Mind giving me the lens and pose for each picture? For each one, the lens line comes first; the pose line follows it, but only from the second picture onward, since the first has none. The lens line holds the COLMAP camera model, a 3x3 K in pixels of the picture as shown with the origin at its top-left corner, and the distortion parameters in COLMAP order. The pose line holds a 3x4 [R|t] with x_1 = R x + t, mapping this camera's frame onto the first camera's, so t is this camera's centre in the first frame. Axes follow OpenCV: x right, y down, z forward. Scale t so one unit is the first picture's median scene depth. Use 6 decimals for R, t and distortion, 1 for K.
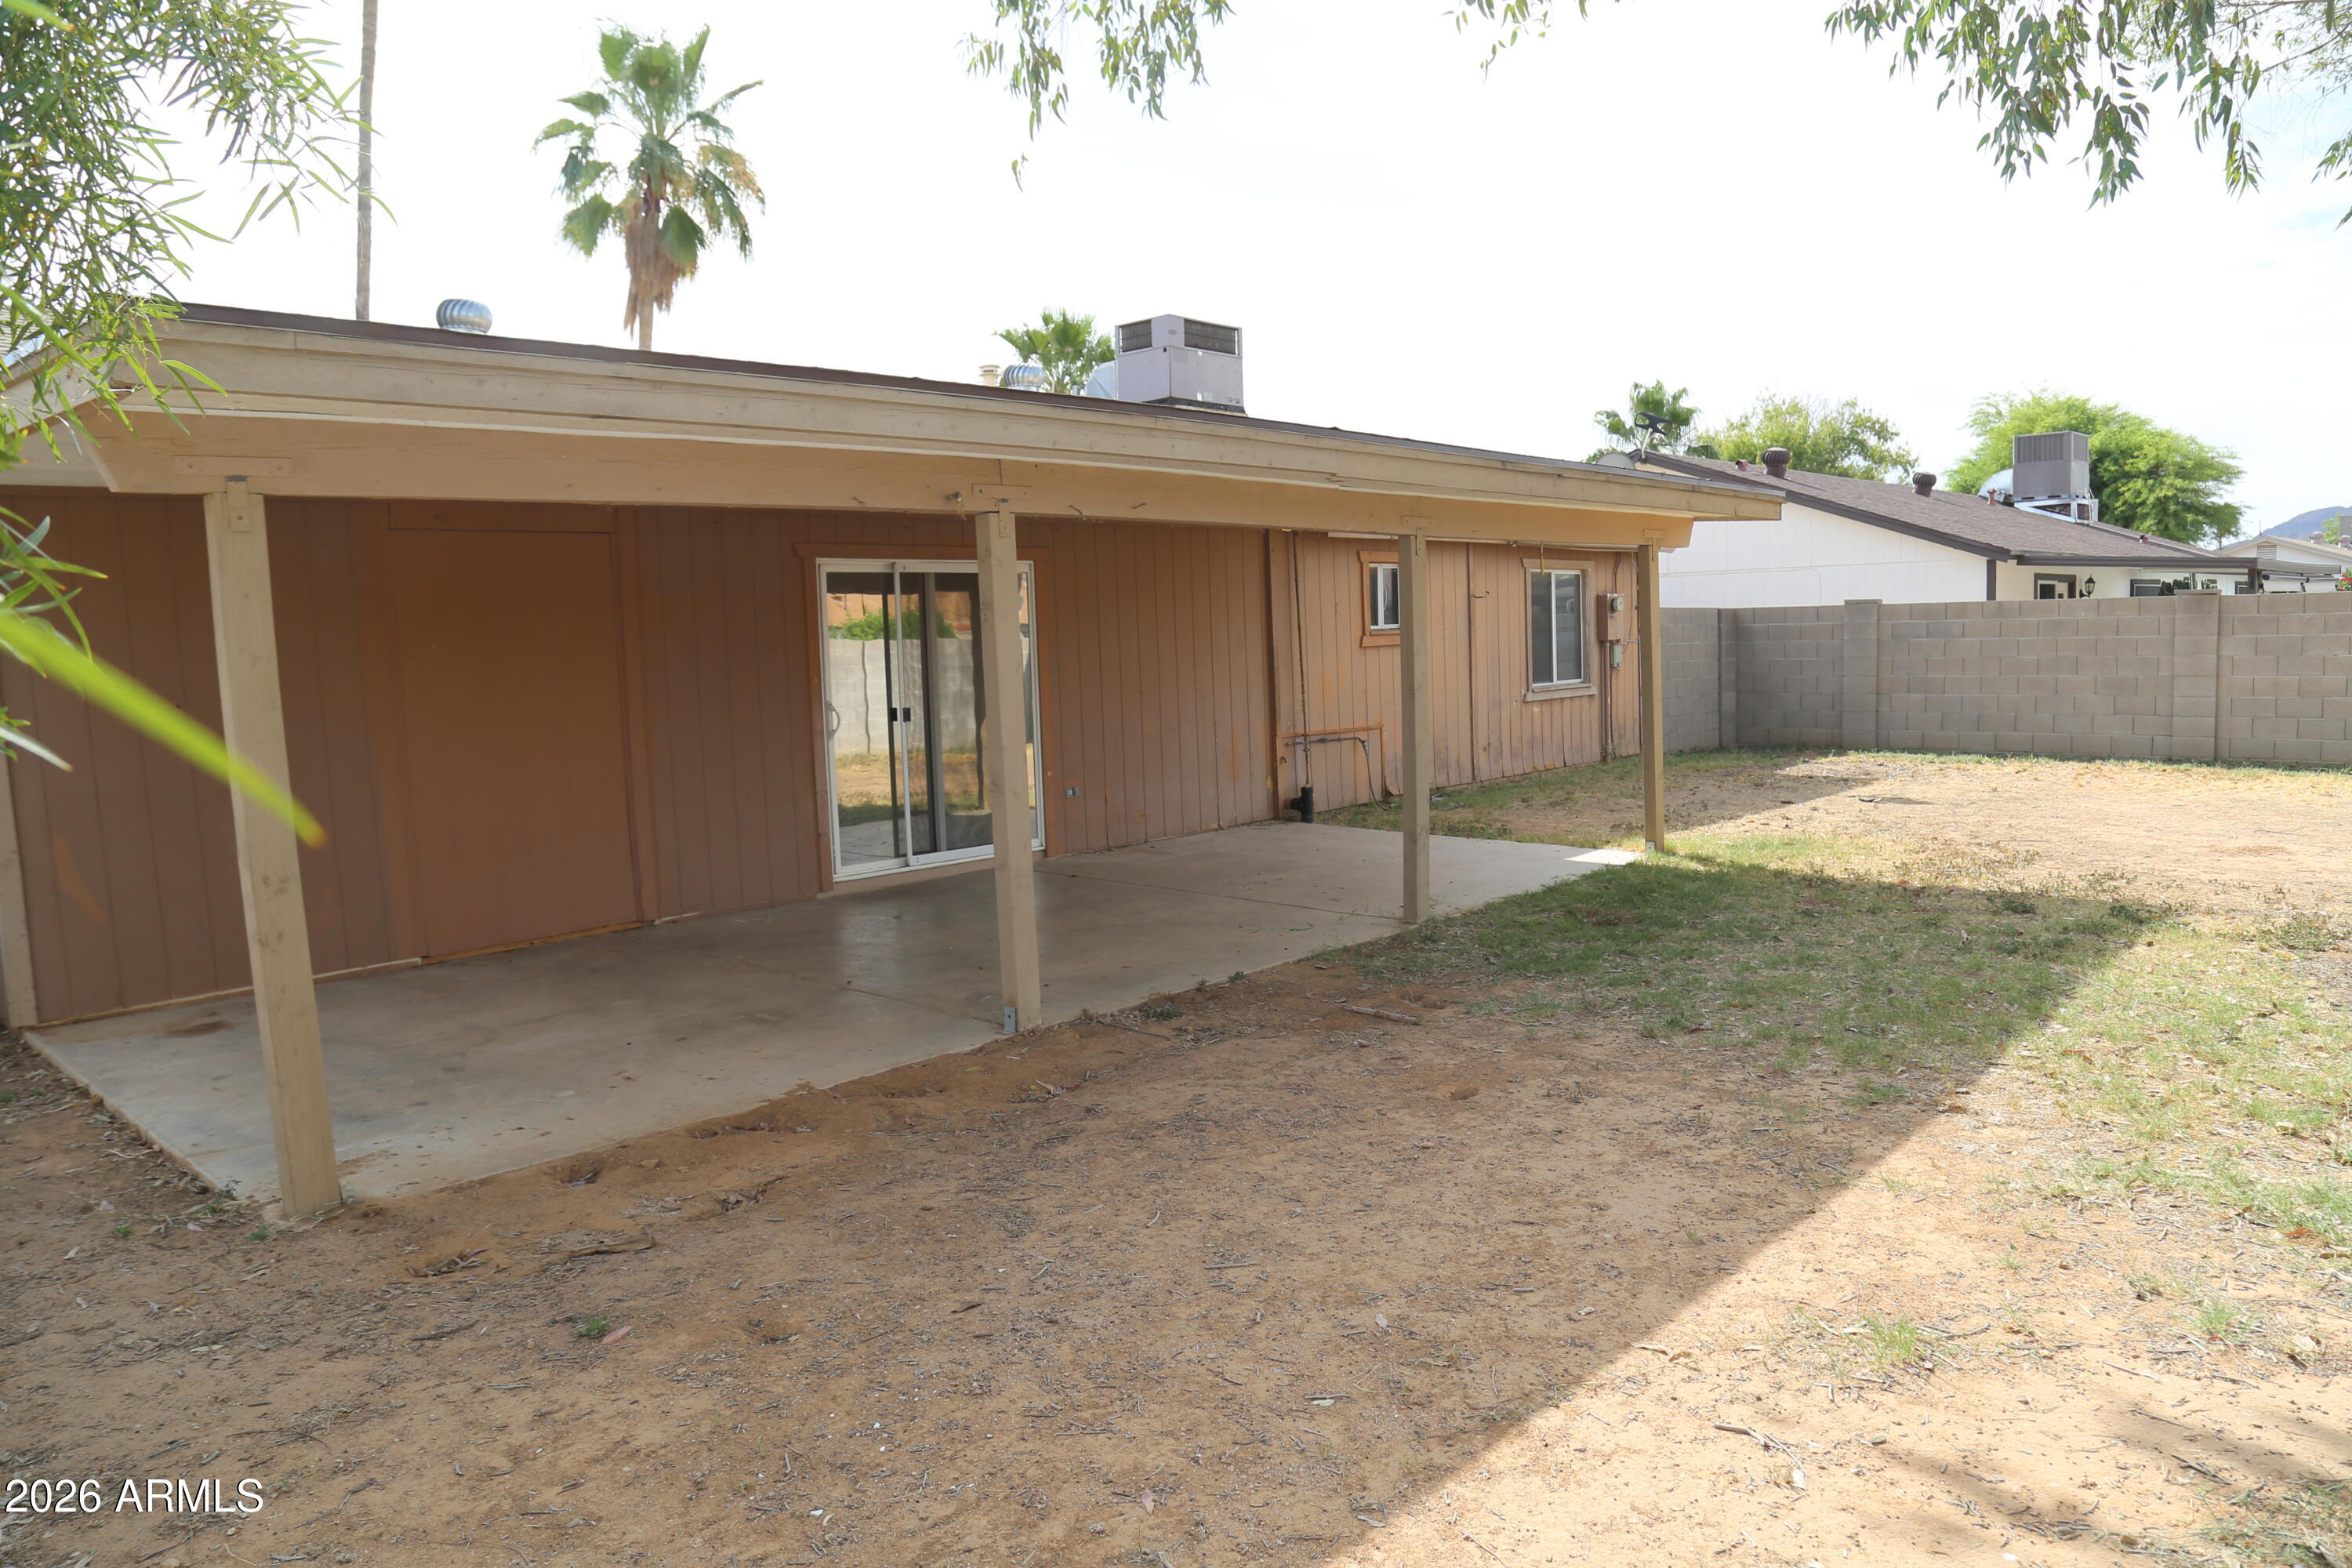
lens RADIAL K [[1600.0, 0, 1176.7], [0, 1600.0, 798.8], [0, 0, 1]] dist [-0.126994, 0.071331]
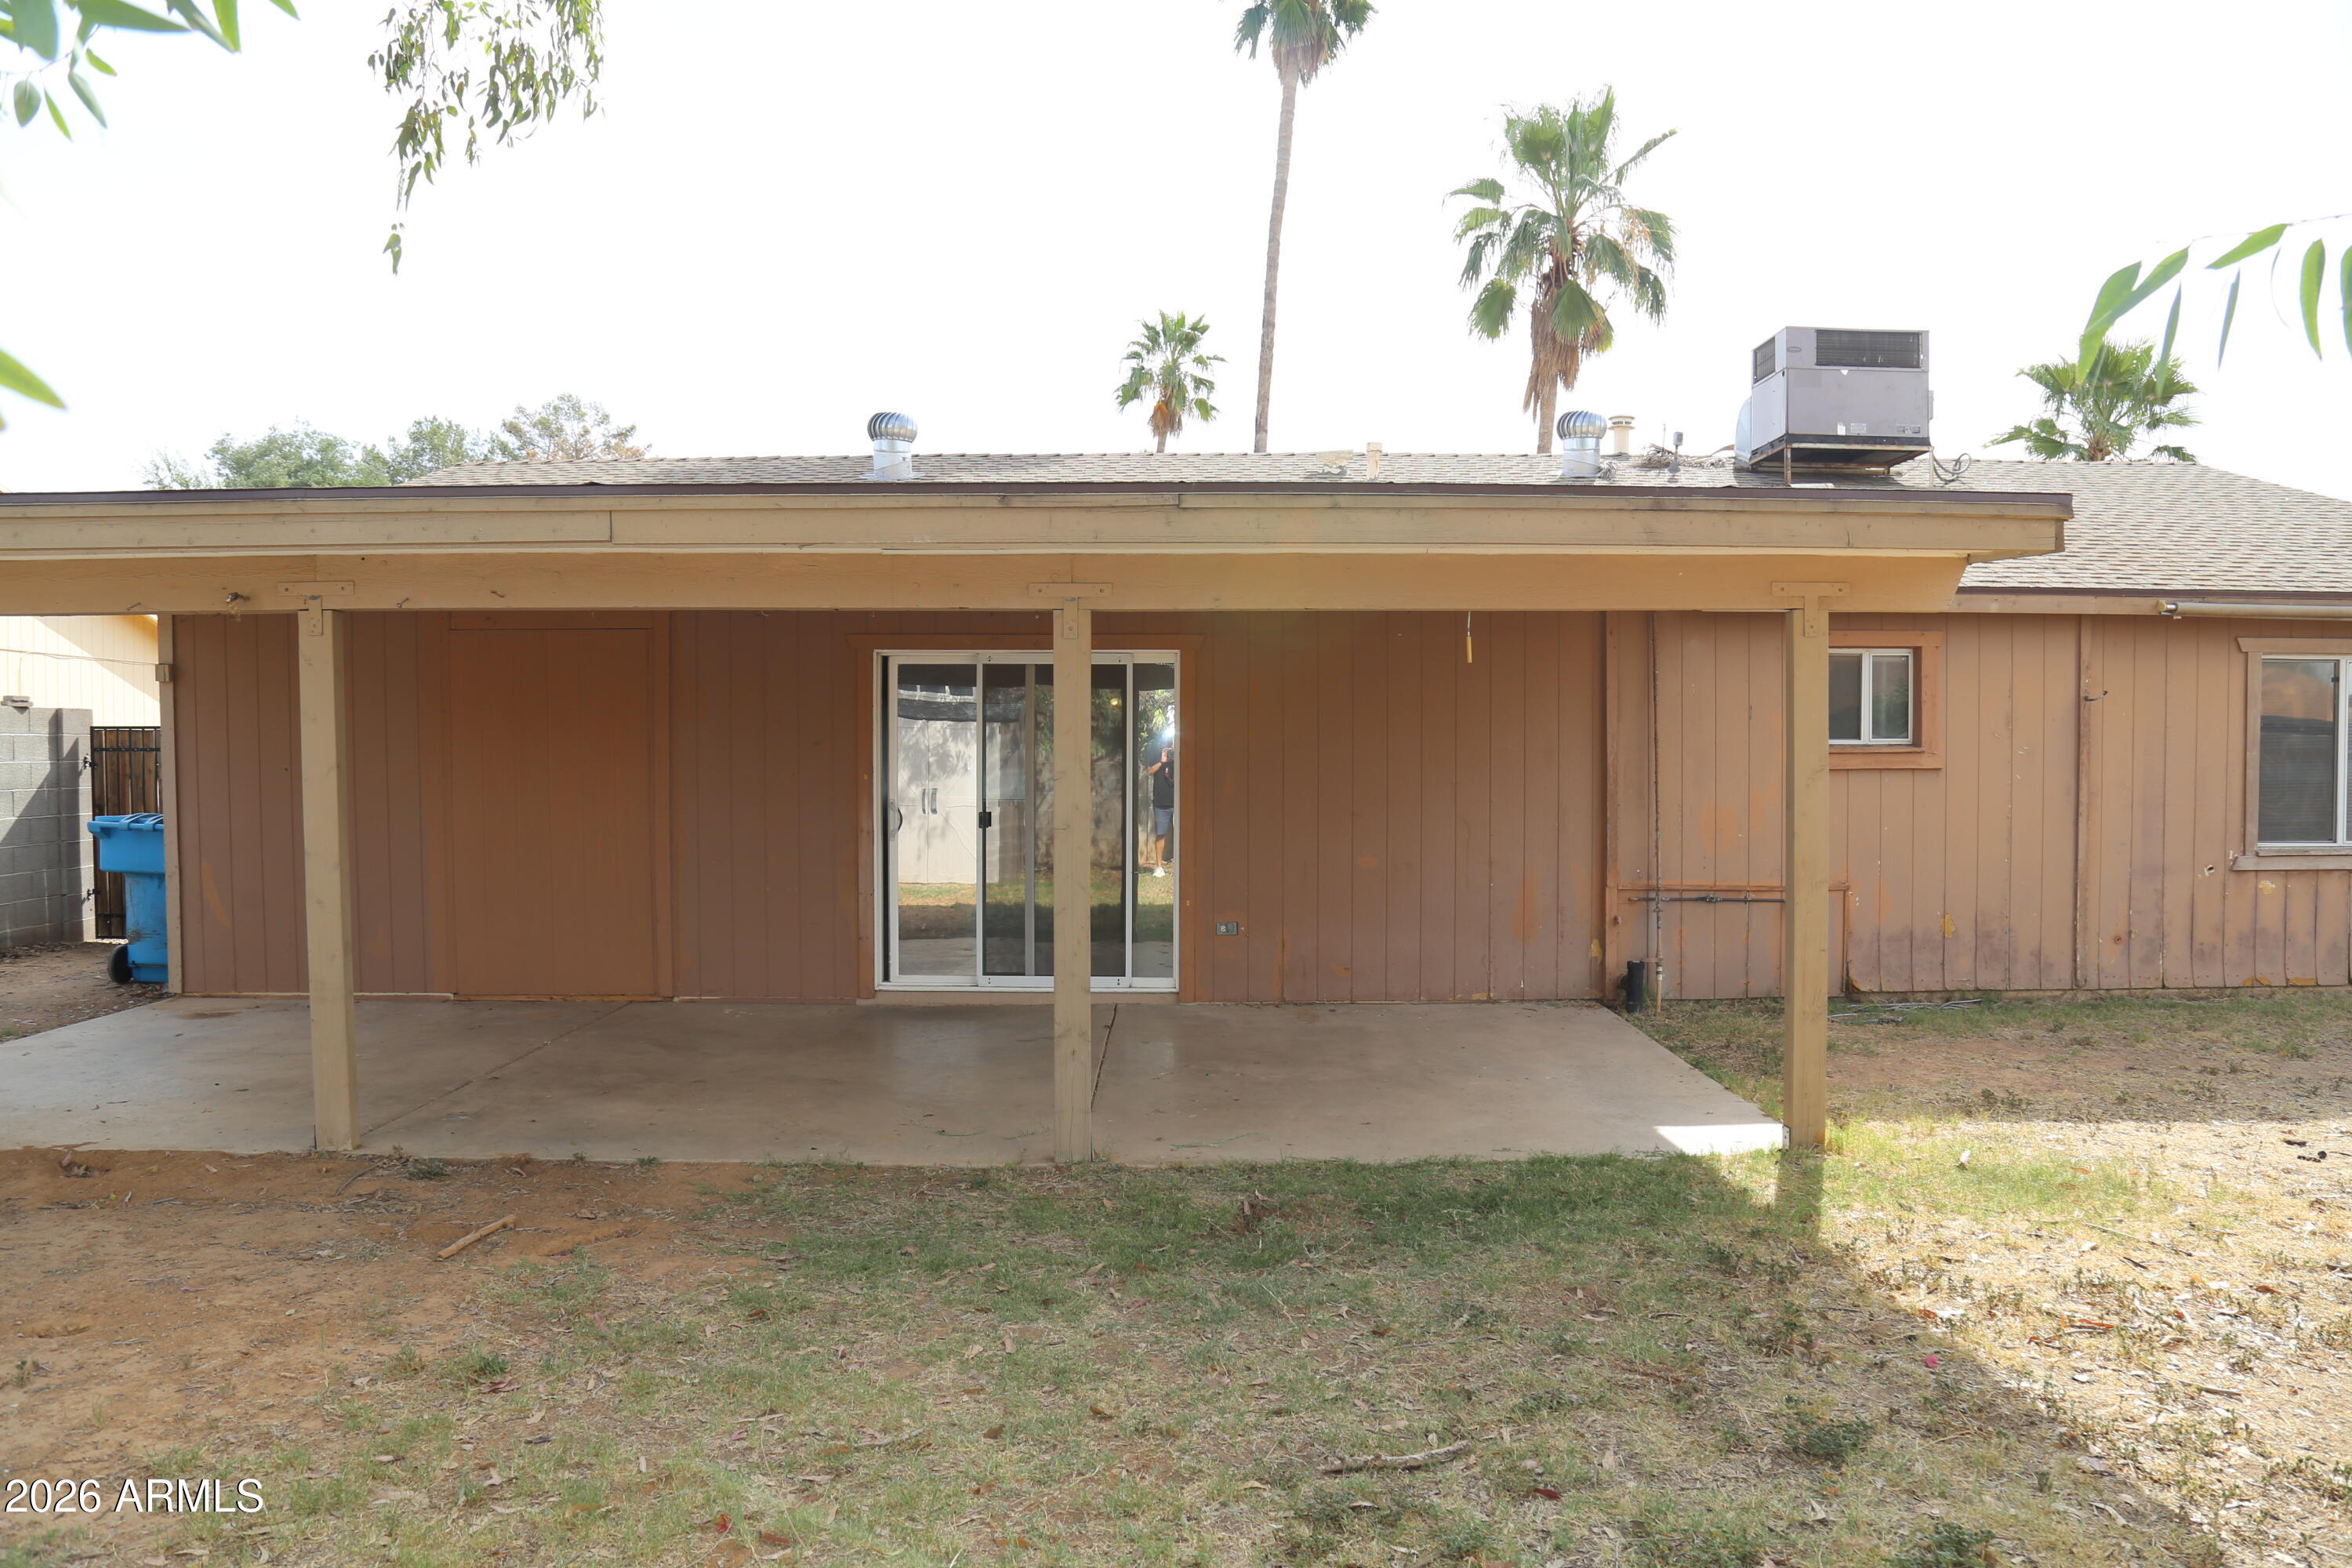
lens RADIAL K [[1600.0, 0, 1176.7], [0, 1600.0, 798.8], [0, 0, 1]] dist [-0.126994, 0.071331]
pose [[0.677437, 0.055897, -0.733454, 0.561538], [-0.096639, 0.995229, -0.013411, -0.062030], [0.729205, 0.079965, 0.679607, 0.449373]]
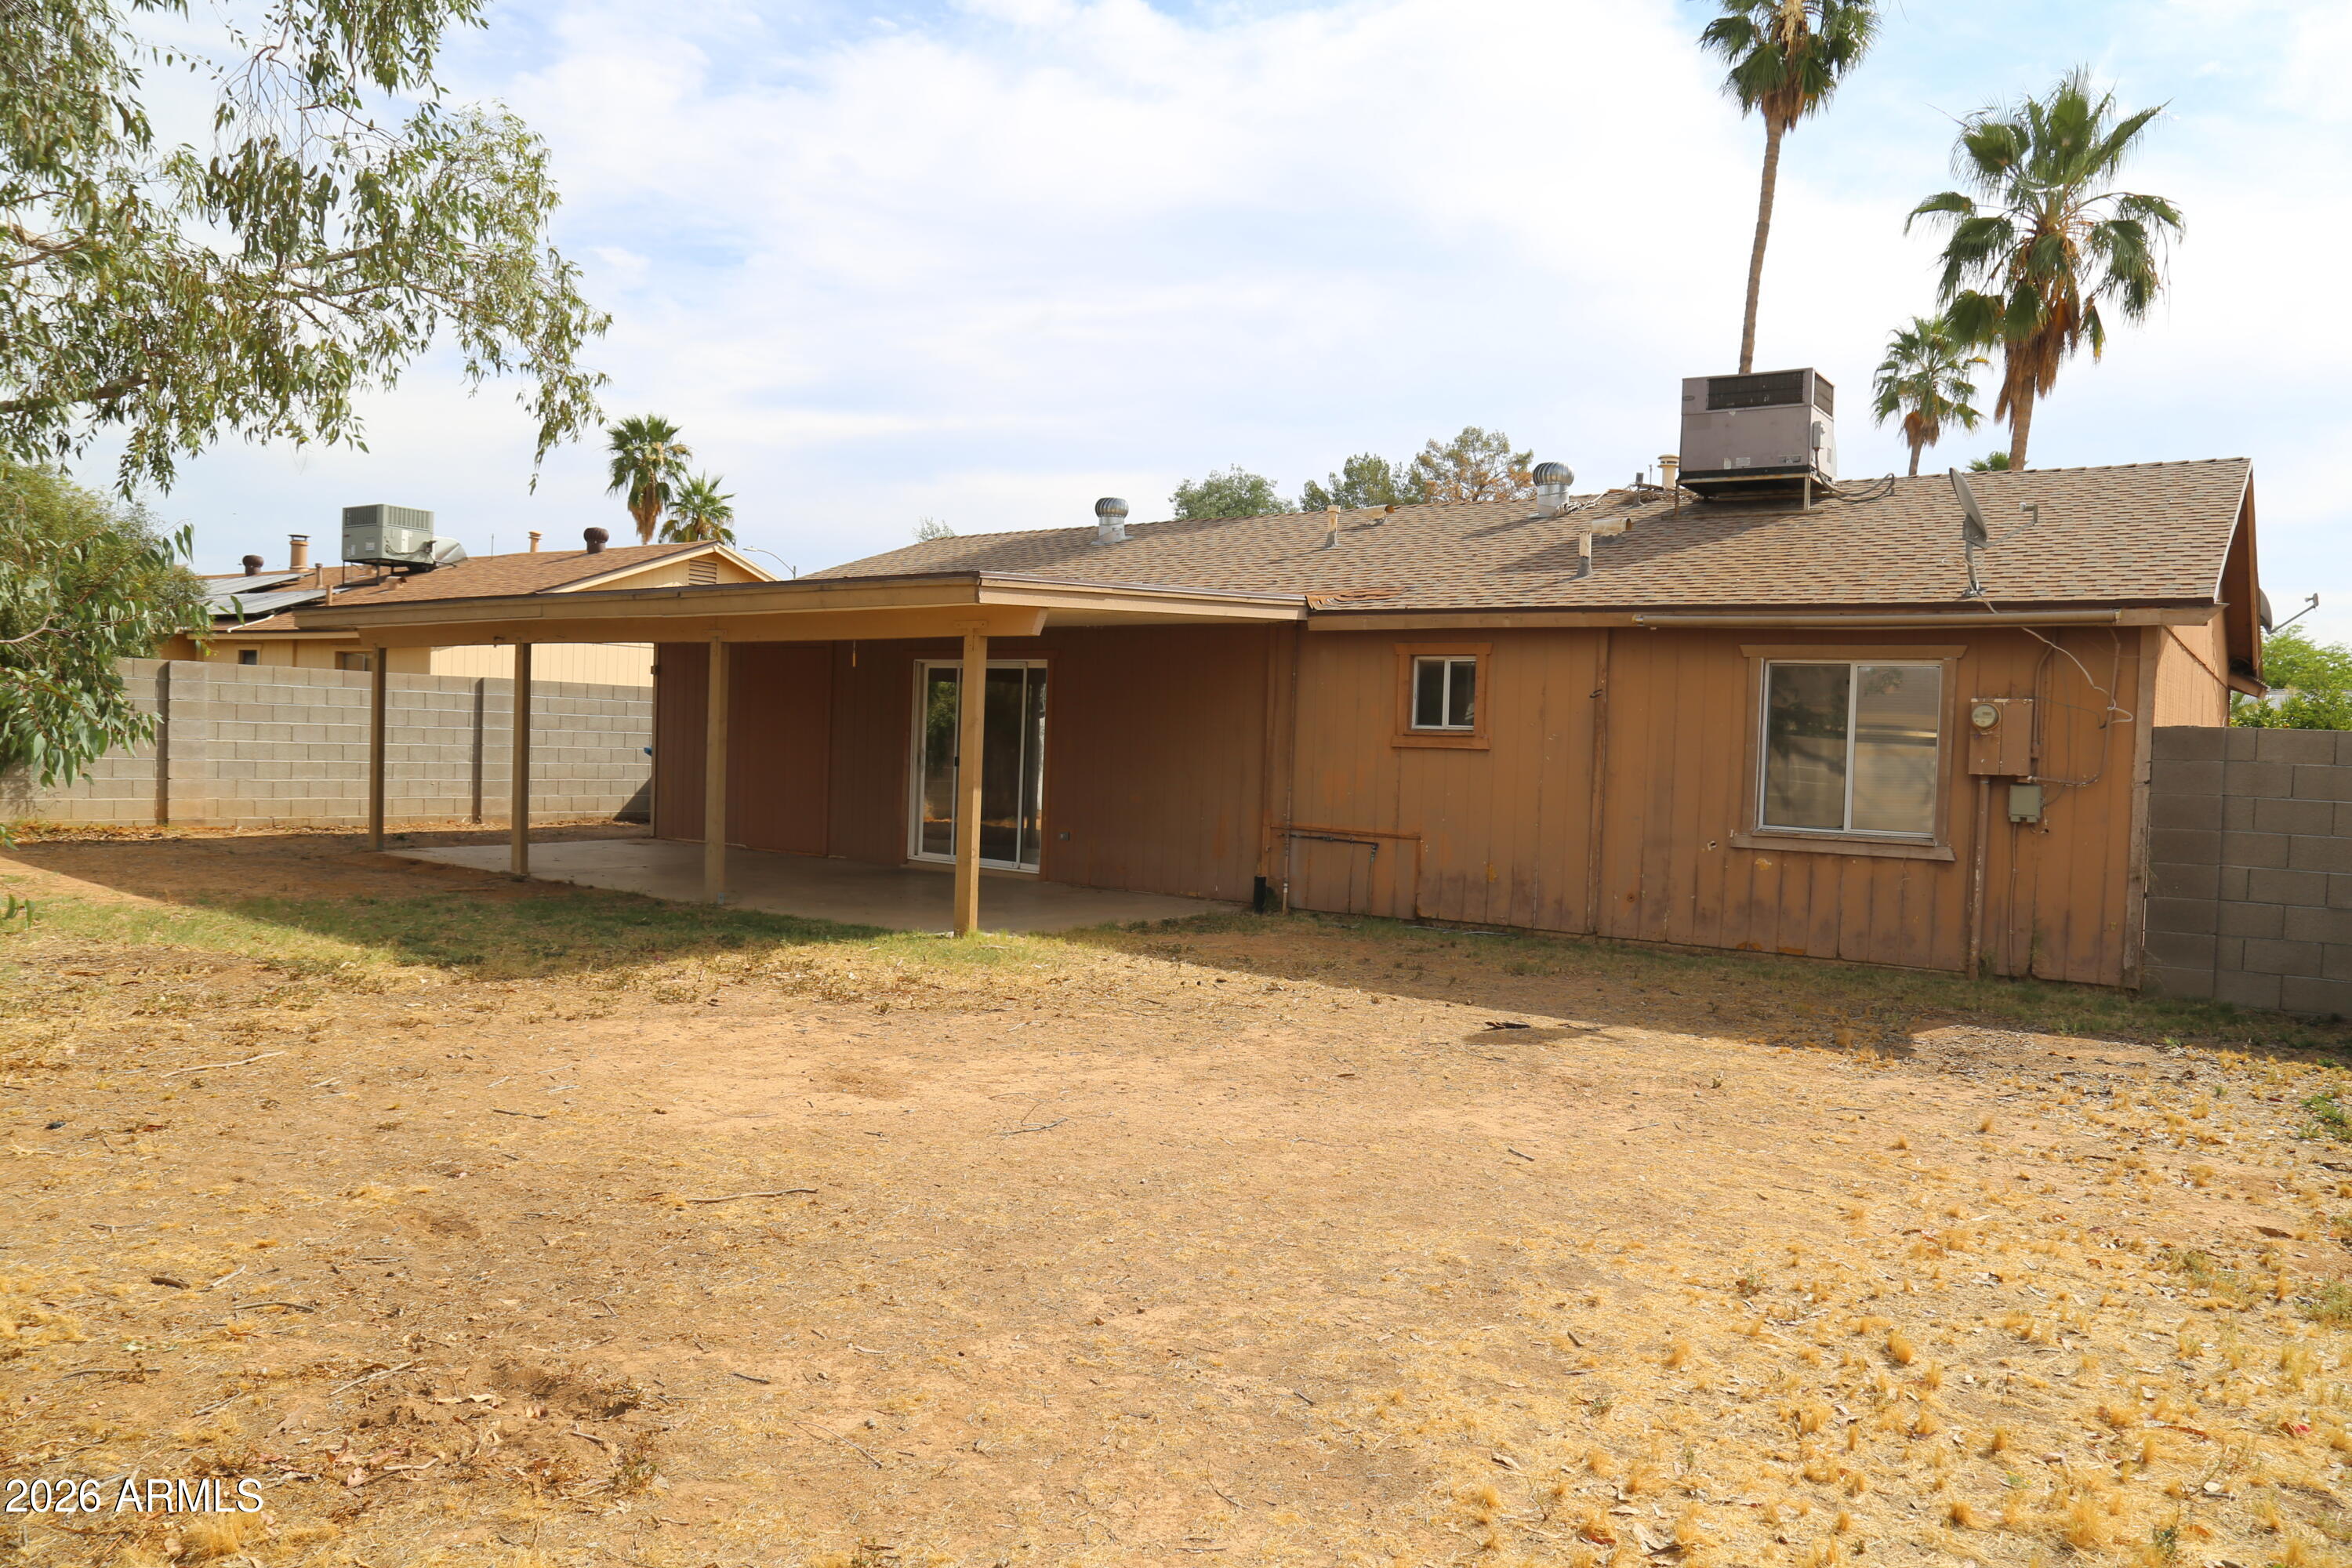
lens RADIAL K [[1600.0, 0, 1176.7], [0, 1600.0, 798.8], [0, 0, 1]] dist [-0.126994, 0.071331]
pose [[0.103052, 0.074032, -0.991917, 1.330712], [-0.140280, 0.988341, 0.059191, -0.133929], [0.984734, 0.133046, 0.112236, 1.015549]]
